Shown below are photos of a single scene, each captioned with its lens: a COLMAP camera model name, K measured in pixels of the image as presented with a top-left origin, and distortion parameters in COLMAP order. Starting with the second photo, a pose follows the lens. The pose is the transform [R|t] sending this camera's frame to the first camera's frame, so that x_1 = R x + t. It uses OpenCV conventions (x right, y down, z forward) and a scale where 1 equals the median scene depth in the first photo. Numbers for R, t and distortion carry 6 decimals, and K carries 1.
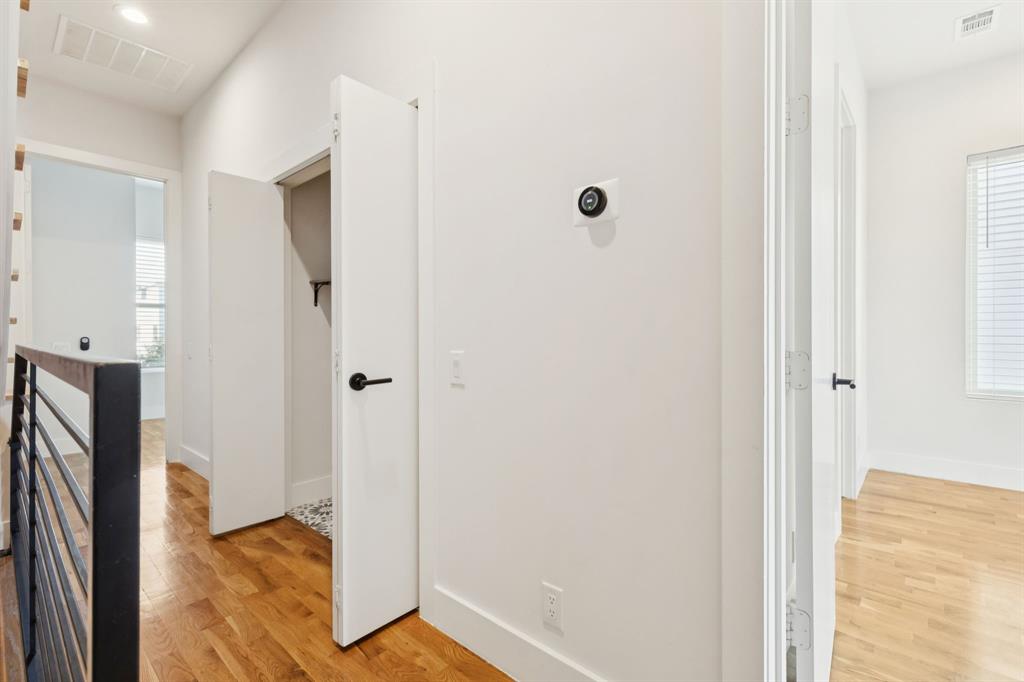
lens RADIAL K [[465.0, 0, 513.3], [0, 465.0, 341.7], [0, 0, 1]] dist [-0.002479, -0.000695]
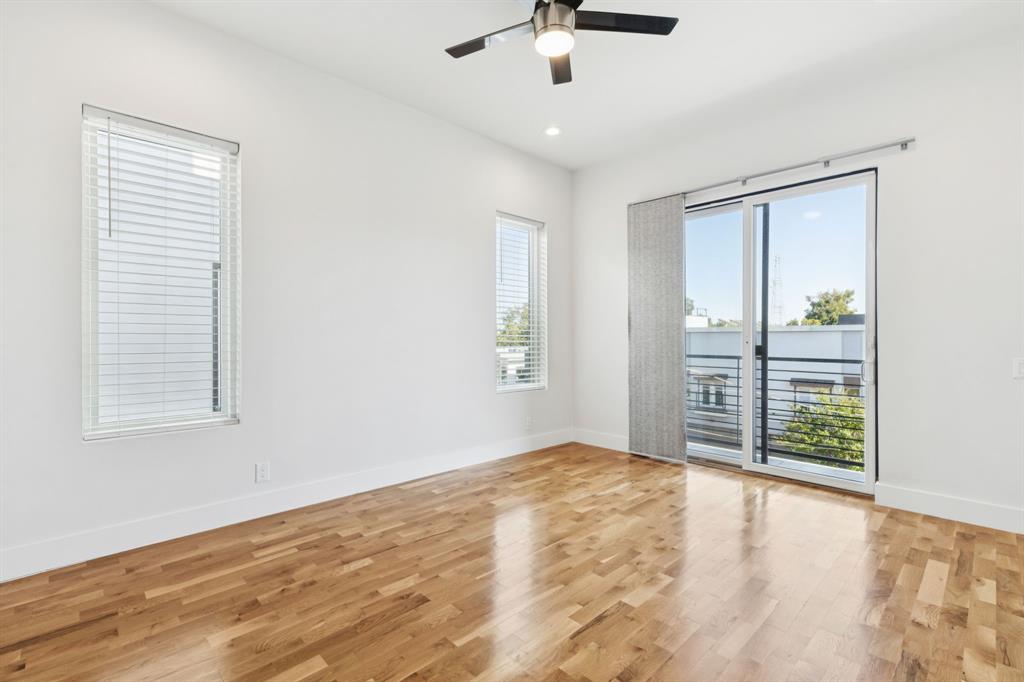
lens RADIAL K [[465.0, 0, 513.5], [0, 465.0, 336.4], [0, 0, 1]] dist [-0.002479, -0.000695]
pose [[0.083031, -0.012696, 0.996466, 0.322121], [-0.000707, 0.999918, 0.012799, -0.050566], [-0.996547, -0.001767, 0.083015, 0.279528]]
